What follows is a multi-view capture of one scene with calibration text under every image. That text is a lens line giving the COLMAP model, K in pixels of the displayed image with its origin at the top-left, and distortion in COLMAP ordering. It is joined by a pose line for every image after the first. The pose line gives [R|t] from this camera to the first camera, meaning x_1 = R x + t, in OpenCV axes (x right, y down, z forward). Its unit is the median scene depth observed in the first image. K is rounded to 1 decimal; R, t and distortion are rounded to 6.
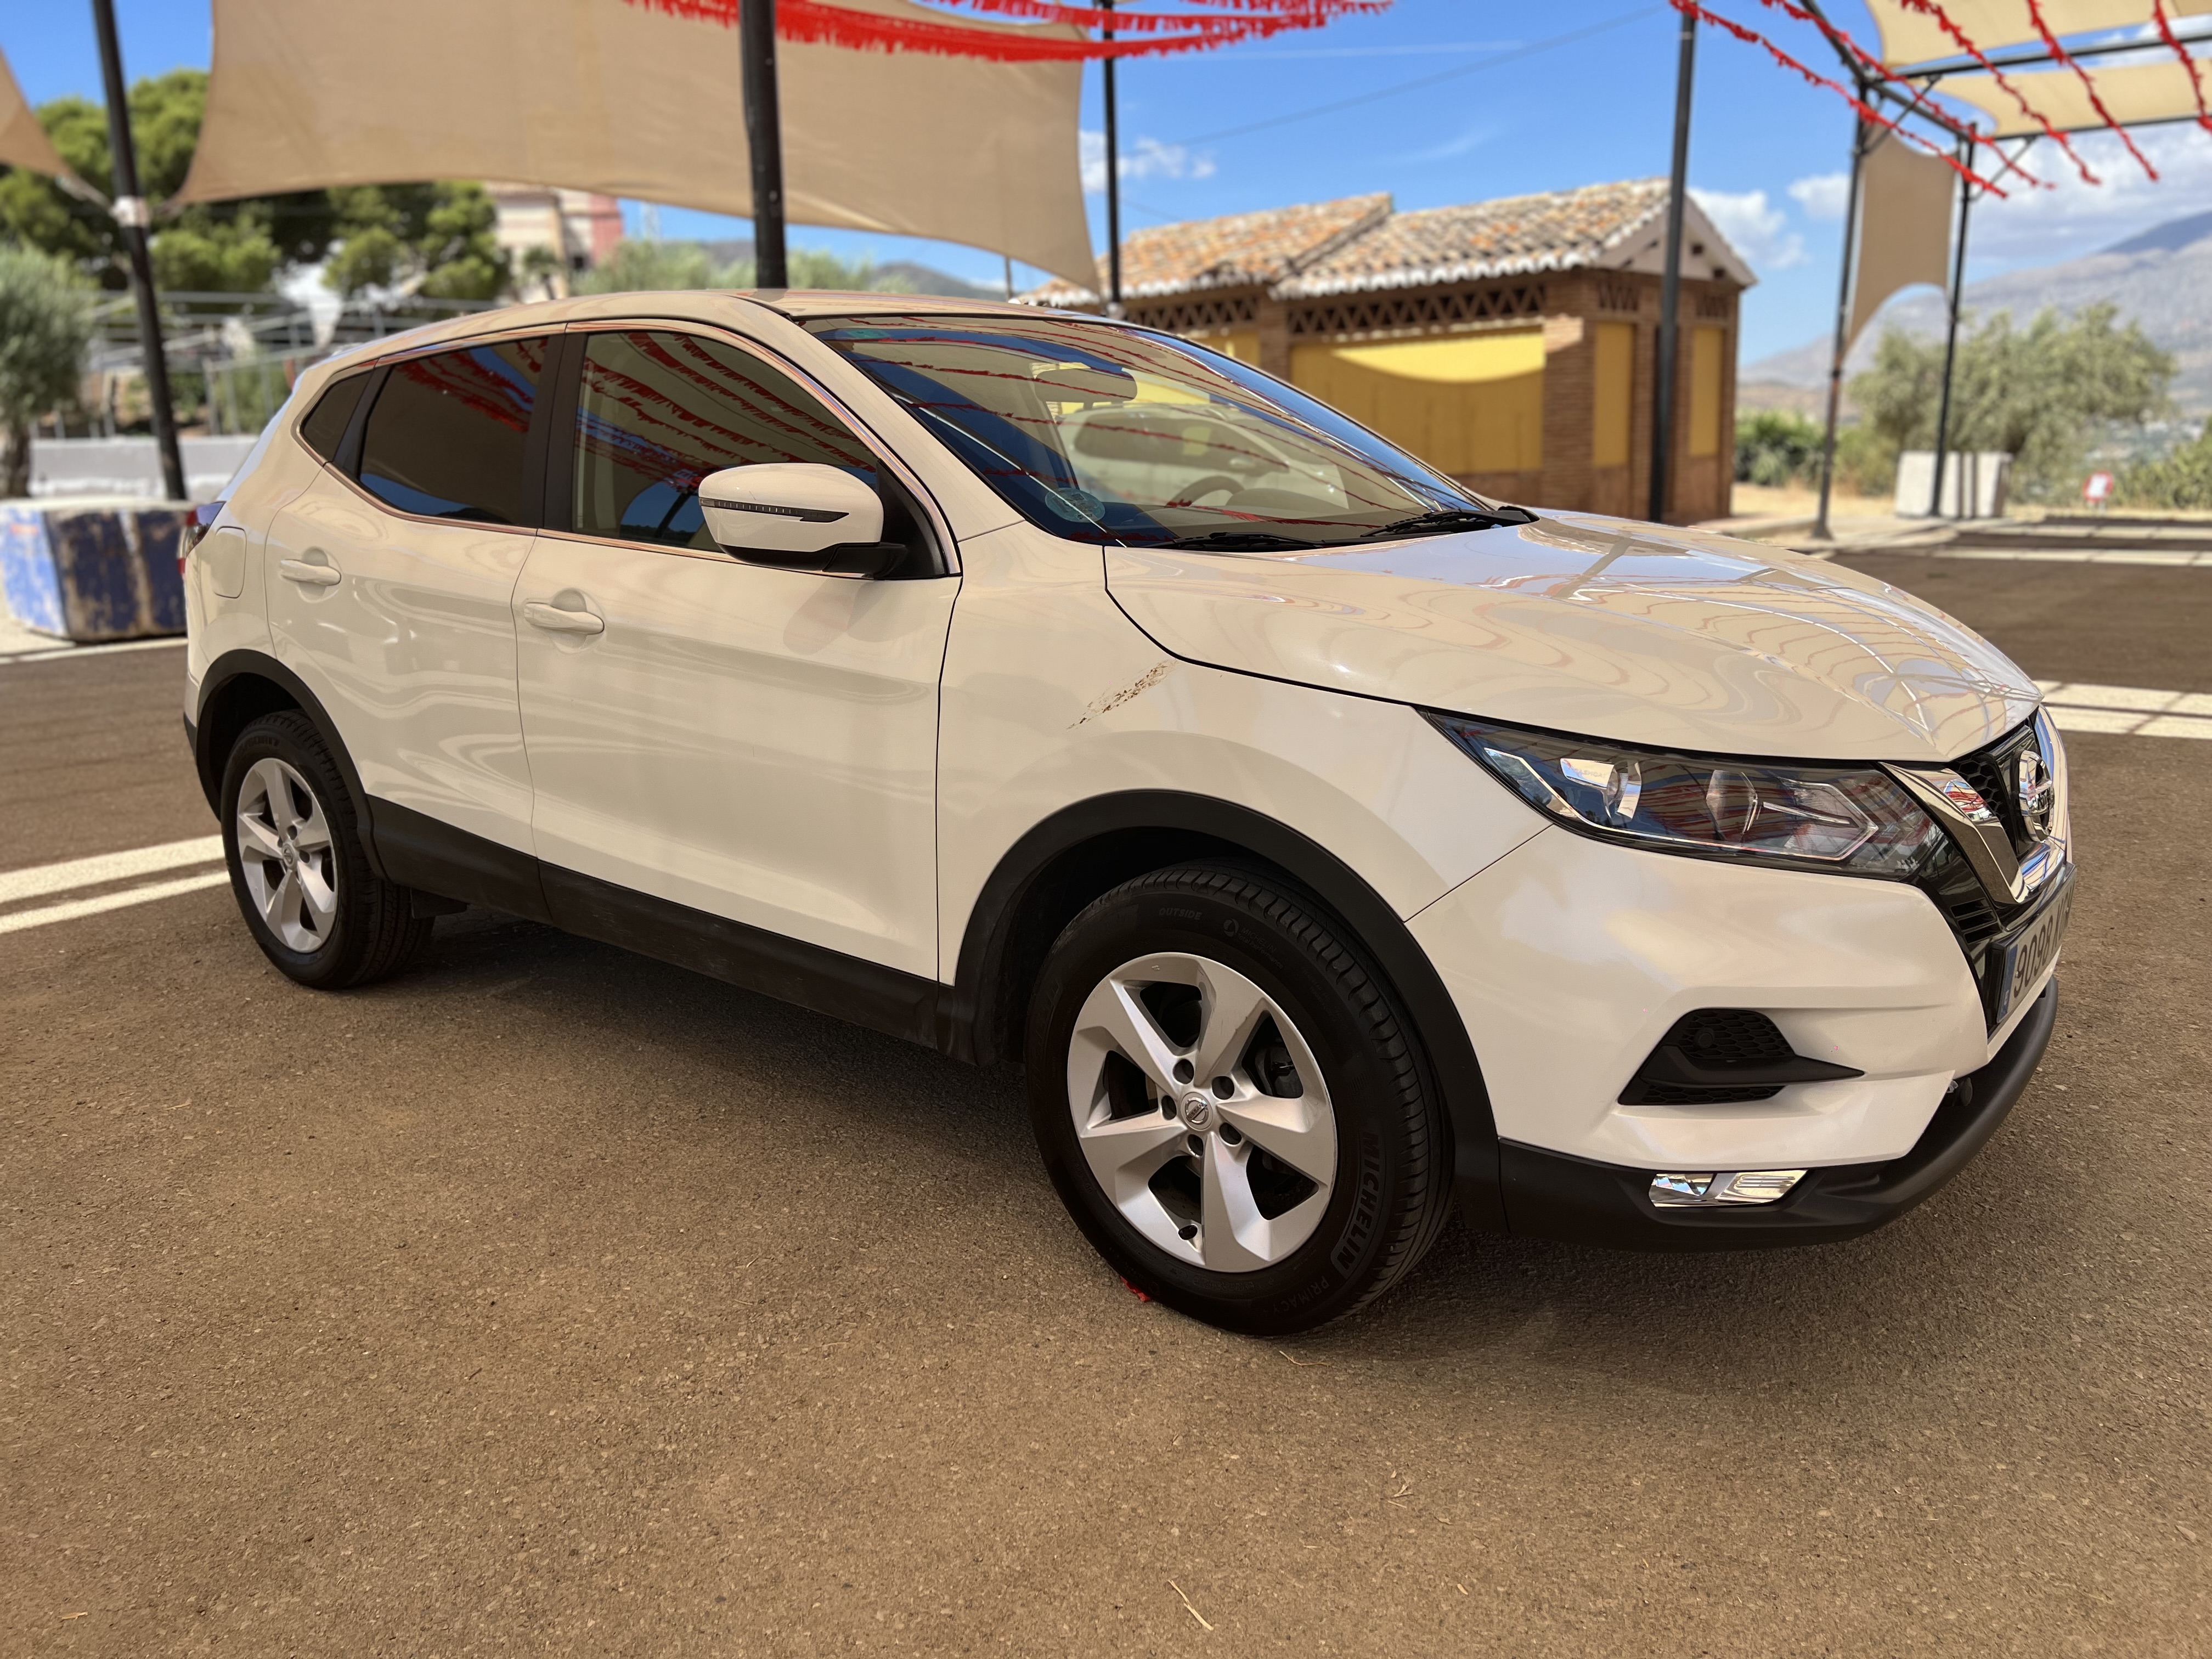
lens RADIAL K [[1709.2, 0, 1106.0], [0, 1709.2, 829.5], [0, 0, 1]] dist [0.078250, -0.097650]
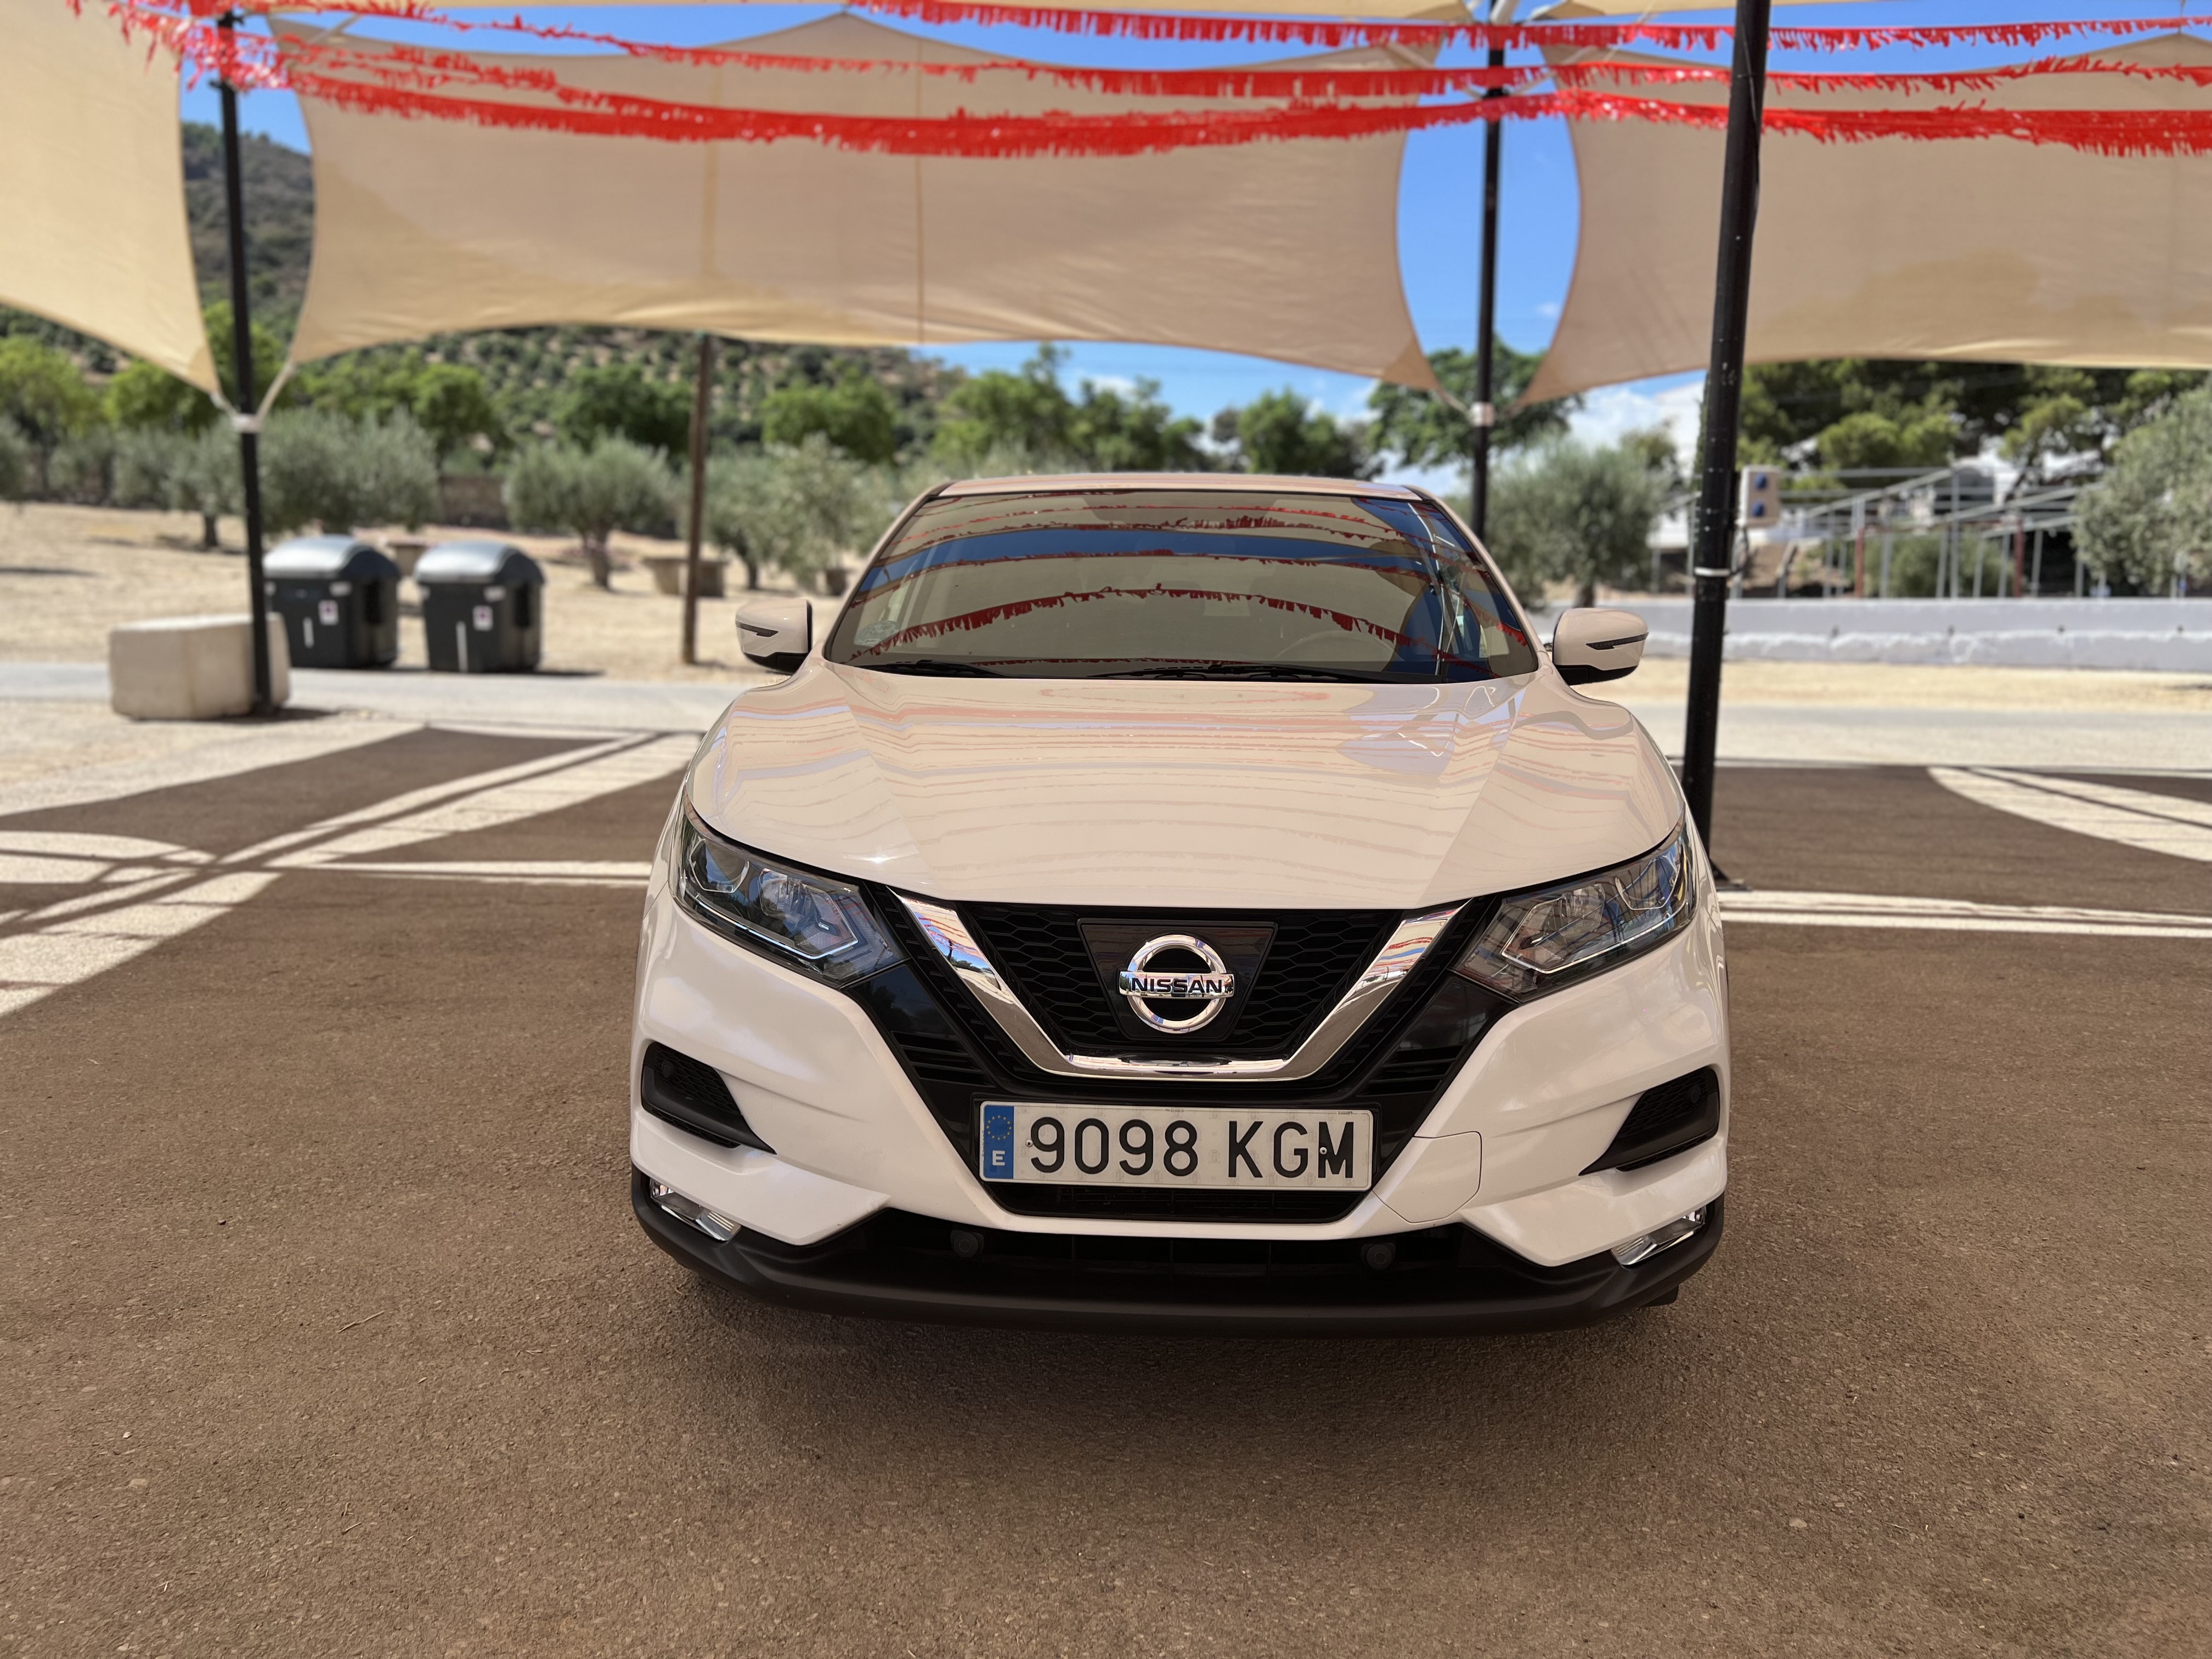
lens RADIAL K [[1709.2, 0, 1106.0], [0, 1709.2, 829.5], [0, 0, 1]] dist [0.078250, -0.097650]
pose [[0.571374, 0.132897, -0.809858, 0.101346], [-0.207809, 0.978071, 0.013887, -0.008509], [0.793944, 0.160361, 0.586462, 0.035475]]
